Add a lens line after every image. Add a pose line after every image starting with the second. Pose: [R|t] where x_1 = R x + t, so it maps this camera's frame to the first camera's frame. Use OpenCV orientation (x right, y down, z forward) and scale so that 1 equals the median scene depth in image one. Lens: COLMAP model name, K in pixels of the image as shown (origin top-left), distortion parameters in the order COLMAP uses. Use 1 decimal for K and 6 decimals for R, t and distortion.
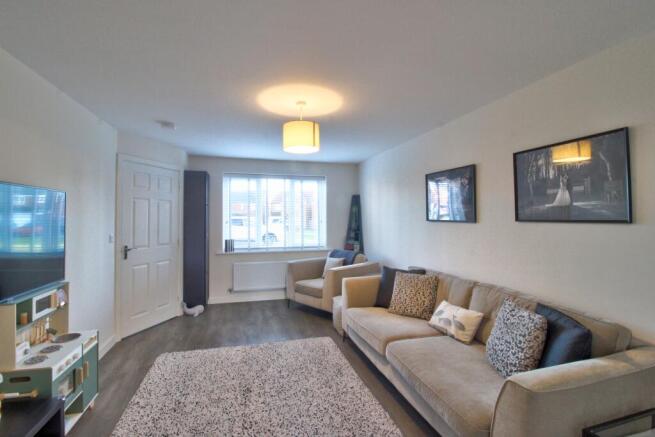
lens RADIAL K [[304.2, 0, 324.4], [0, 304.2, 214.1], [0, 0, 1]] dist [-0.000516, -0.012373]
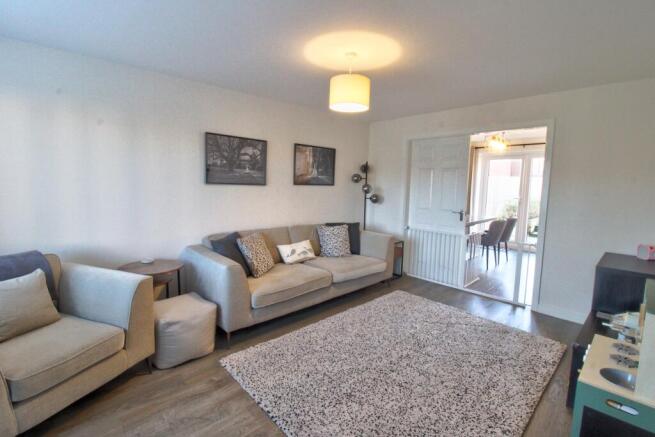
lens RADIAL K [[304.2, 0, 328.2], [0, 304.2, 216.6], [0, 0, 1]] dist [-0.000516, -0.012373]
pose [[-0.469501, -0.101894, 0.877033, -0.674569], [-0.032325, 0.994636, 0.098252, 0.020083], [-0.882340, 0.017780, -0.470277, 1.146810]]
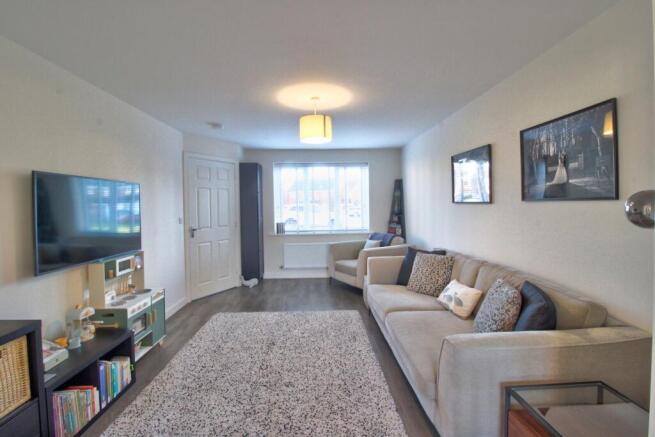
lens RADIAL K [[304.2, 0, 324.8], [0, 304.2, 214.1], [0, 0, 1]] dist [-0.000516, -0.012373]
pose [[0.971757, -0.005115, -0.235928, 0.169249], [0.015489, 0.998992, 0.042141, 0.010768], [0.235474, -0.044605, 0.970856, -0.075003]]
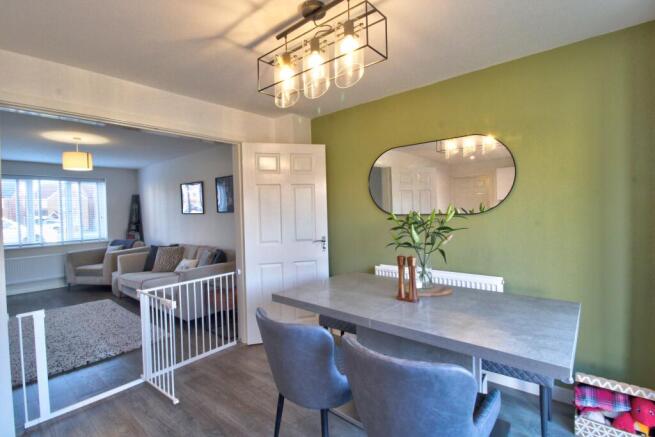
lens RADIAL K [[304.2, 0, 334.4], [0, 304.2, 210.7], [0, 0, 1]] dist [-0.000516, -0.012373]
pose [[0.810852, -0.025450, 0.584698, 0.058755], [0.018050, 0.999666, 0.018481, -0.010698], [-0.584973, -0.004431, 0.811040, -0.771806]]
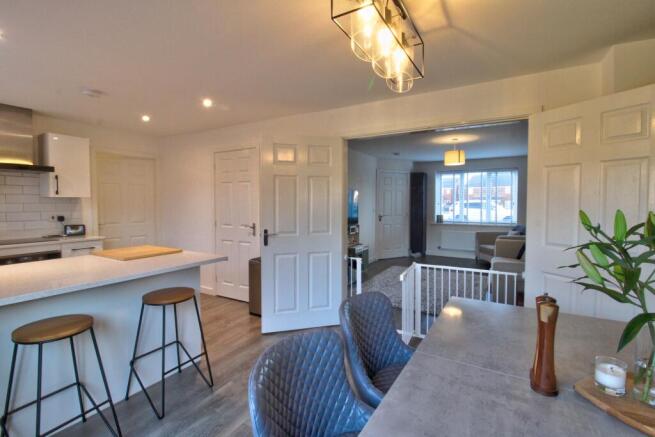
lens RADIAL K [[304.2, 0, 329.9], [0, 304.2, 205.1], [0, 0, 1]] dist [-0.000516, -0.012373]
pose [[0.711309, 0.010354, -0.702803, 0.553339], [0.005808, 0.999771, 0.020607, -0.001578], [0.702855, -0.018740, 0.711086, -0.705948]]
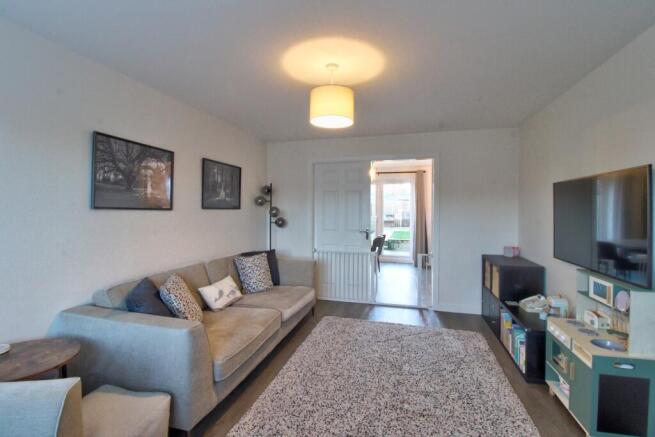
lens RADIAL K [[304.2, 0, 329.2], [0, 304.2, 215.4], [0, 0, 1]] dist [-0.000516, -0.012373]
pose [[-0.863198, -0.006884, 0.504819, -0.378317], [-0.005558, 0.999976, 0.004132, 0.031546], [-0.504835, 0.000761, -0.863215, 1.323870]]
